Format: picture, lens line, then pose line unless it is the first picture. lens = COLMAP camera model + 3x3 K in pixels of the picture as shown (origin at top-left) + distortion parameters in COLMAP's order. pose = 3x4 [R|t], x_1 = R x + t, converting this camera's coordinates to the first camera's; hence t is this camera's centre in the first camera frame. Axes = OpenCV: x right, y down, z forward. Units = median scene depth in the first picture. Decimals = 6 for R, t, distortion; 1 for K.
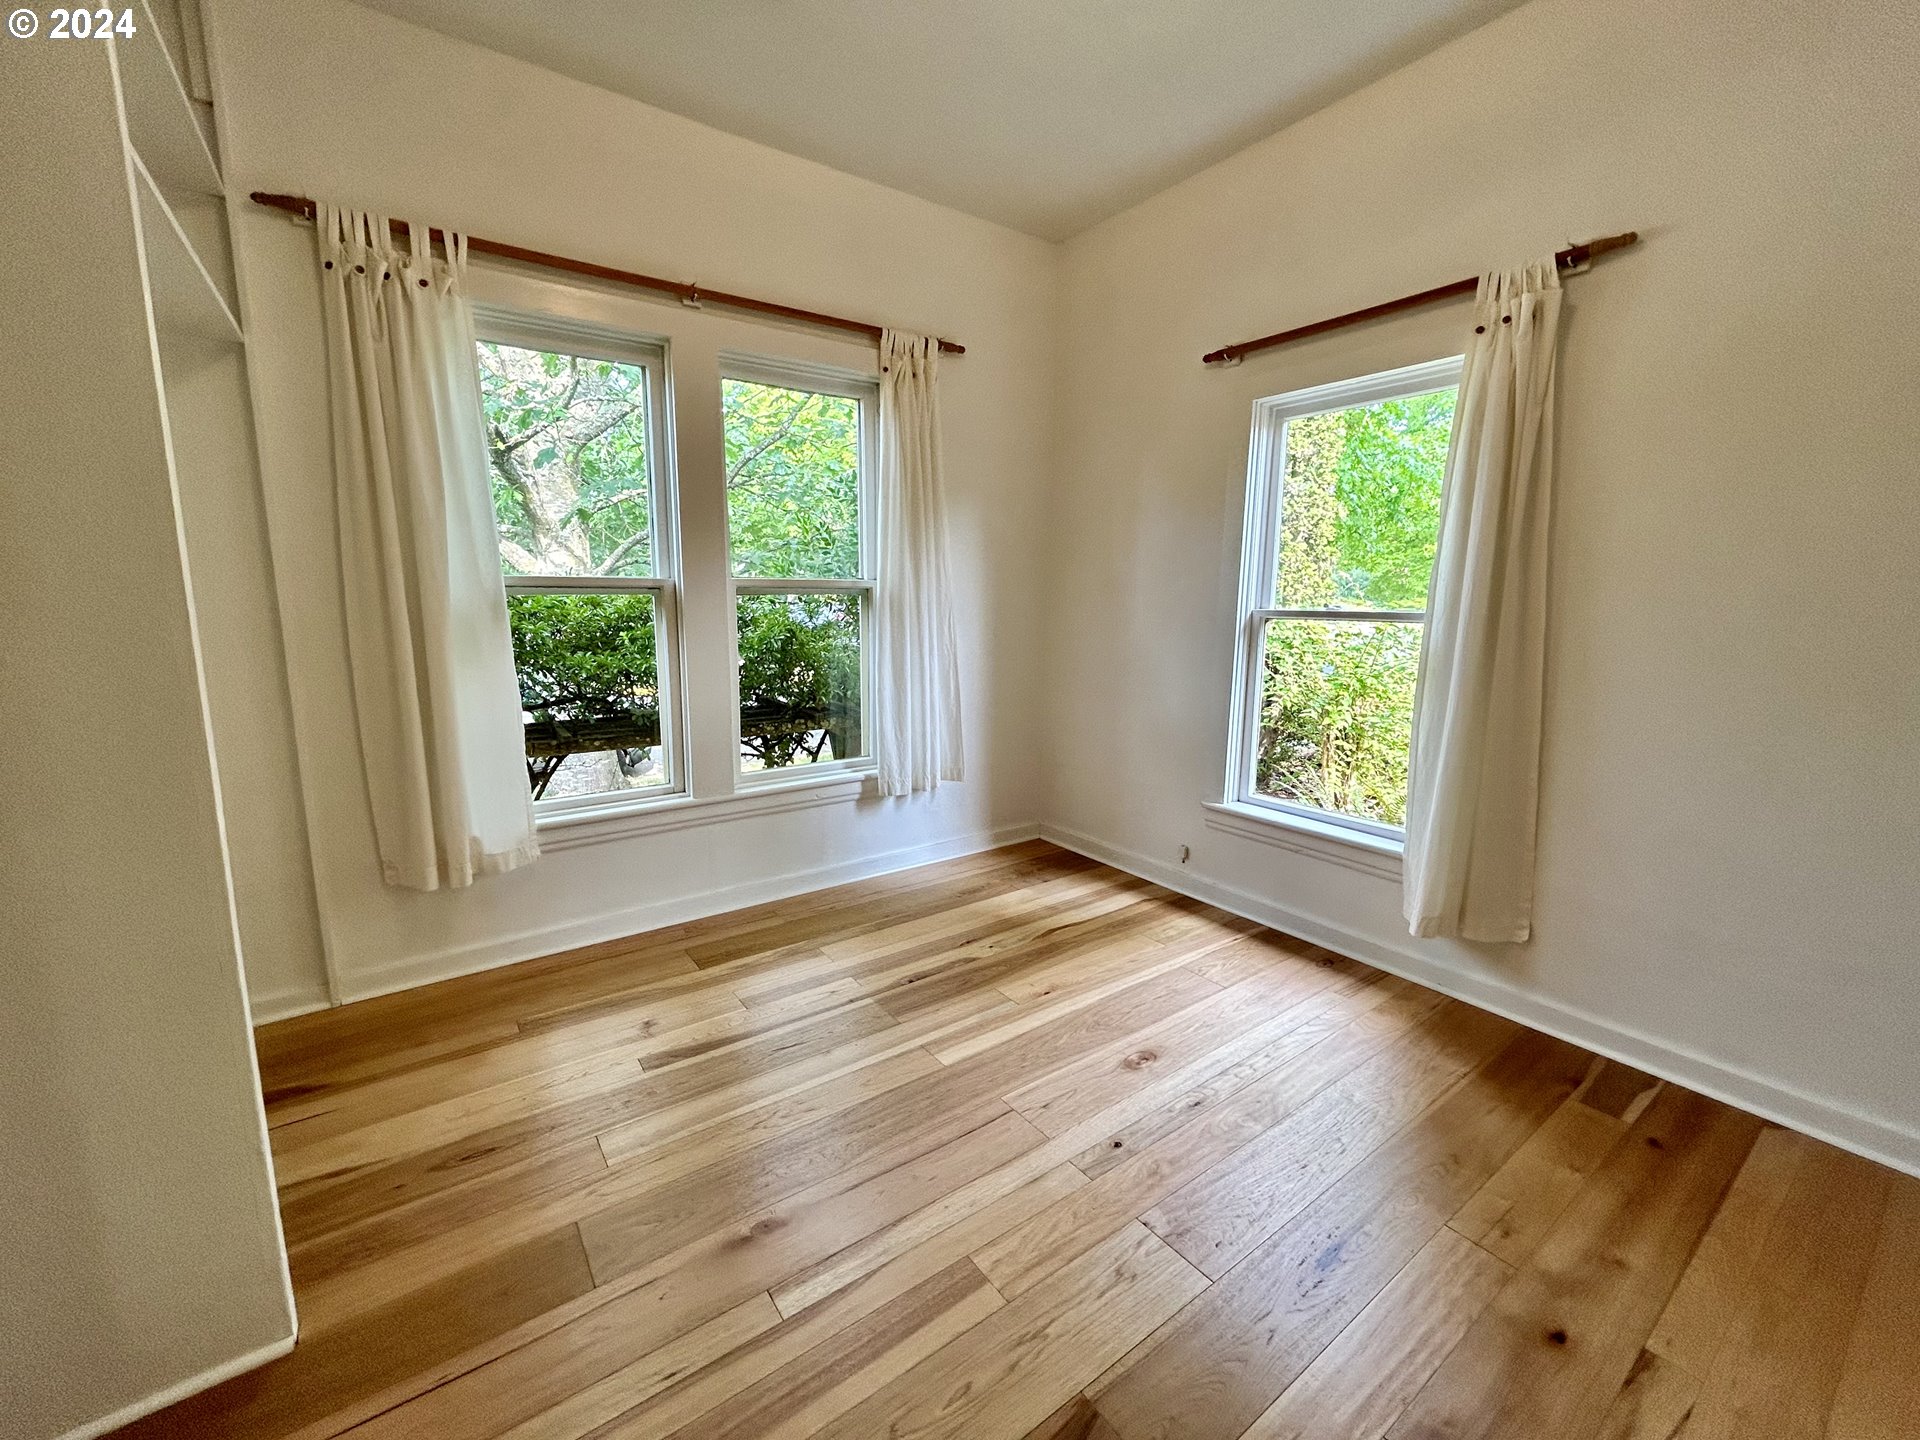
lens RADIAL K [[779.4, 0, 956.5], [0, 779.4, 721.6], [0, 0, 1]] dist [0.000241, 0.000901]
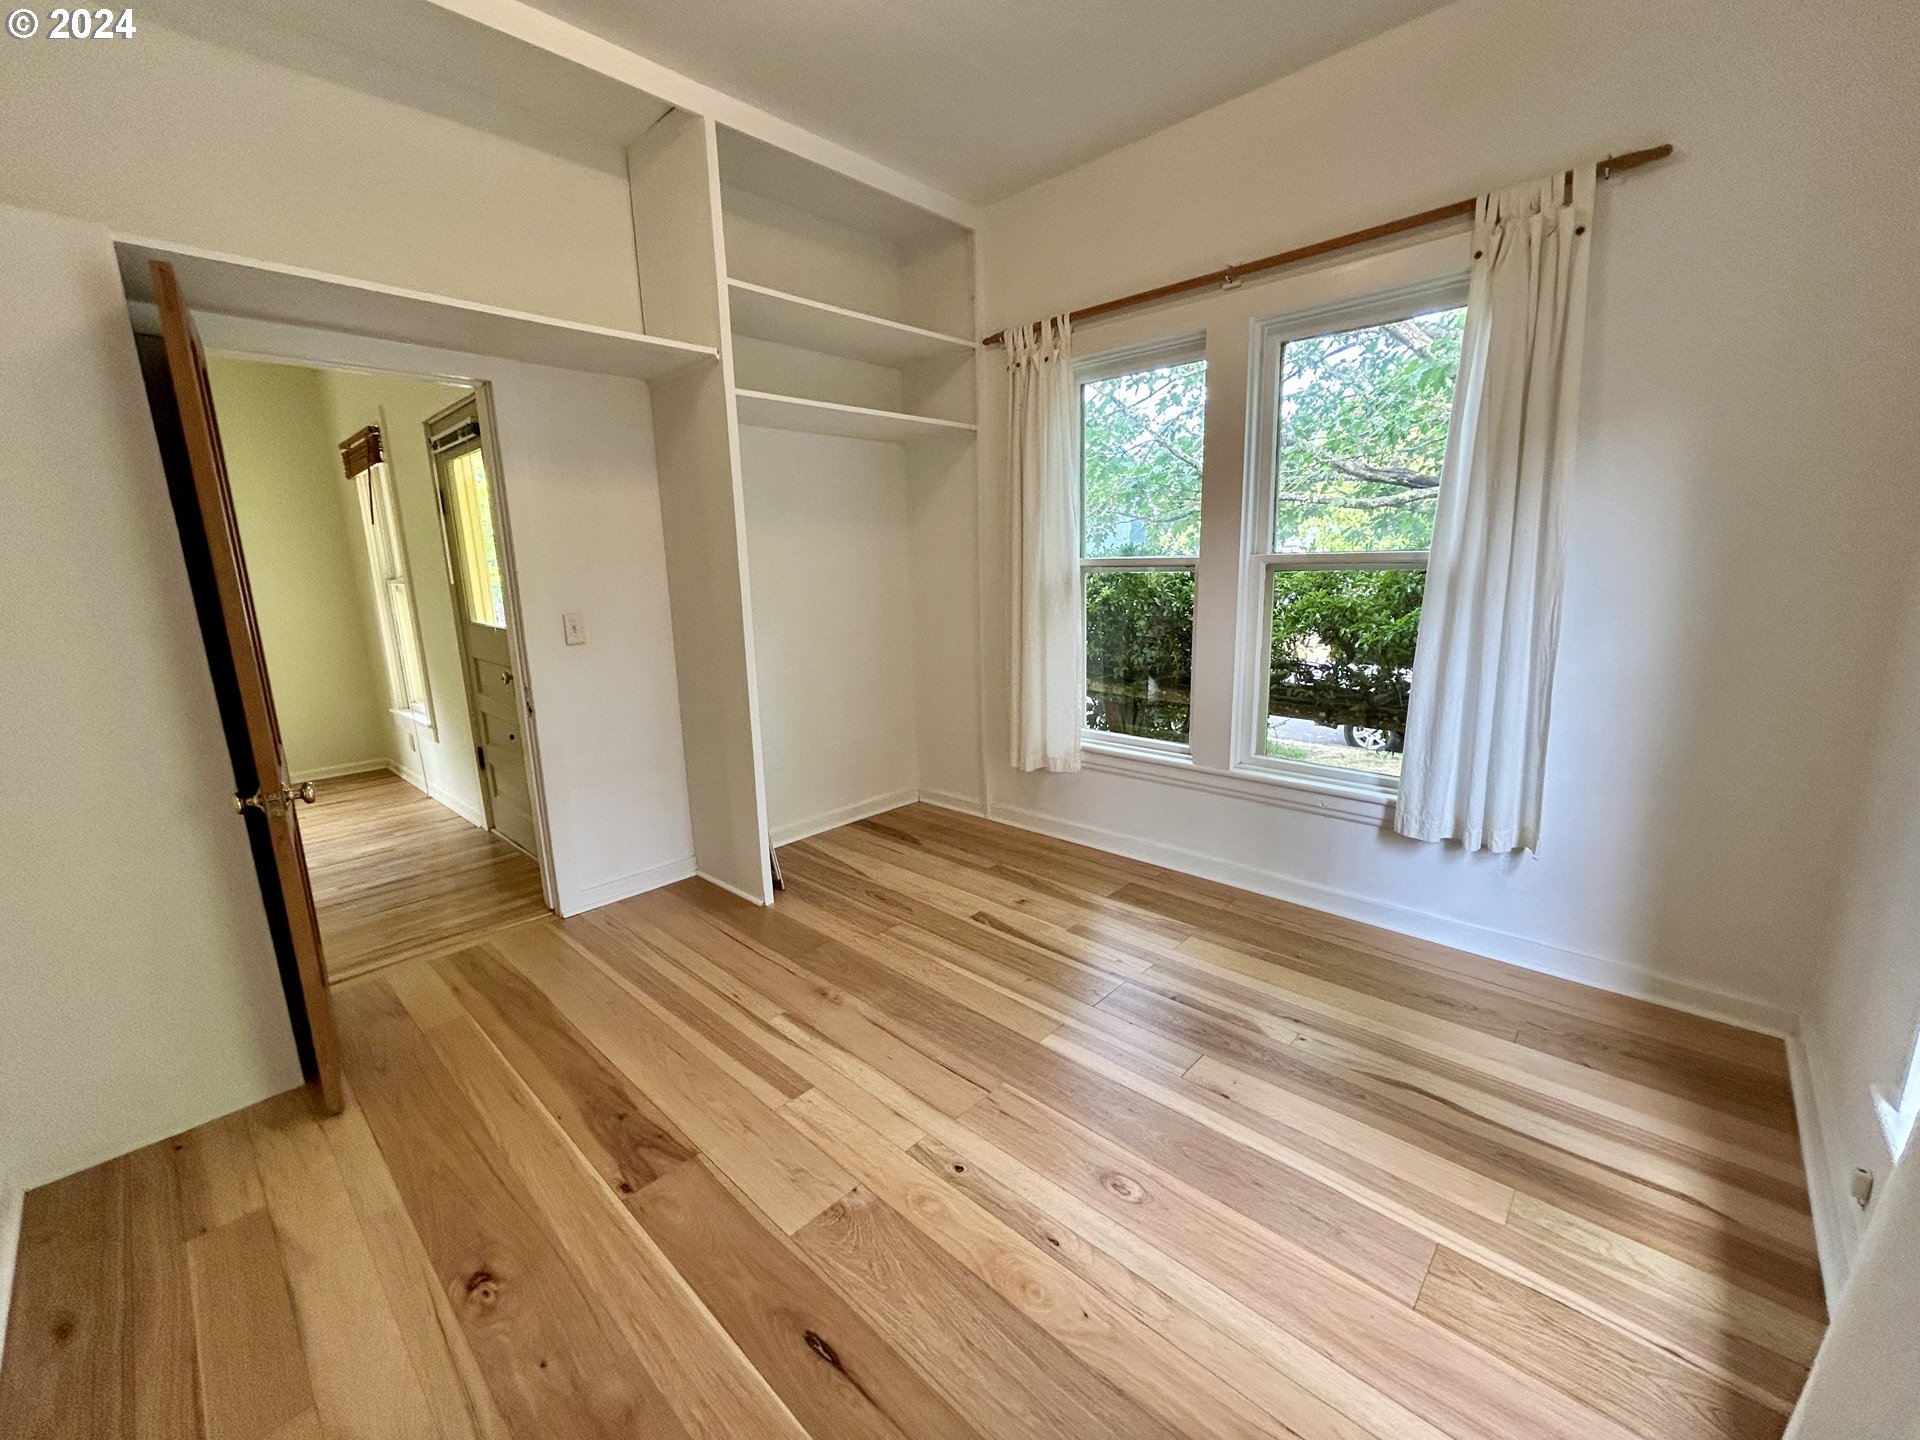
lens RADIAL K [[779.4, 0, 955.5], [0, 779.4, 715.8], [0, 0, 1]] dist [0.000241, 0.000901]
pose [[0.191531, 0.185382, -0.963820, 0.676069], [-0.140742, 0.977039, 0.159956, -0.097780], [0.971343, 0.105013, 0.213224, 0.488533]]
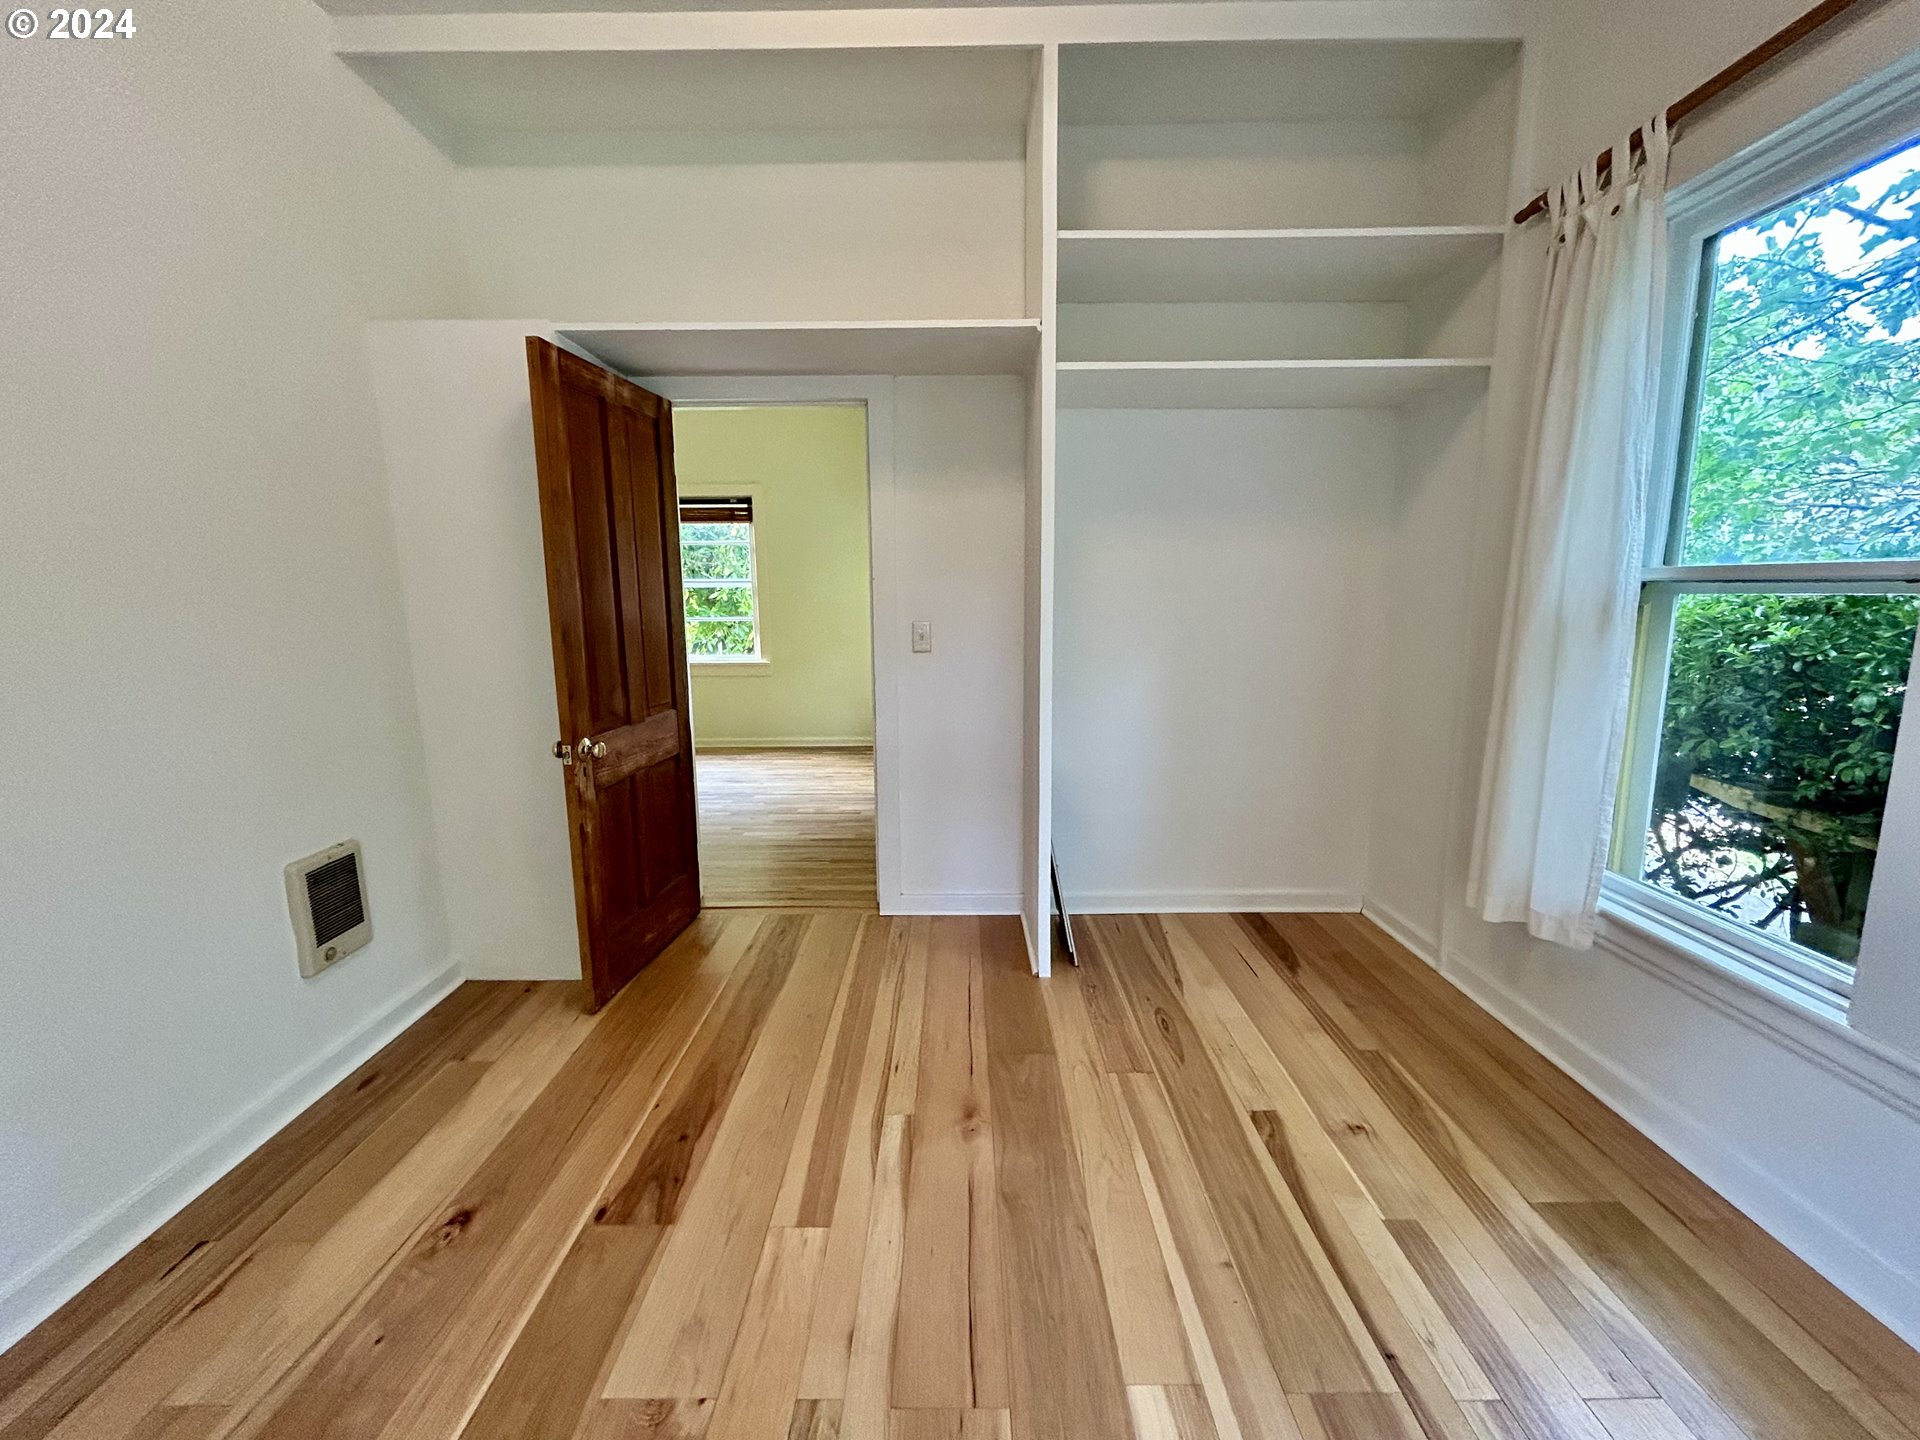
lens RADIAL K [[779.4, 0, 953.7], [0, 779.4, 716.4], [0, 0, 1]] dist [0.000241, 0.000901]
pose [[-0.581951, 0.129328, -0.802874, 0.368054], [-0.132595, 0.958972, 0.250582, -0.138717], [0.802341, 0.252284, -0.540926, 0.841850]]
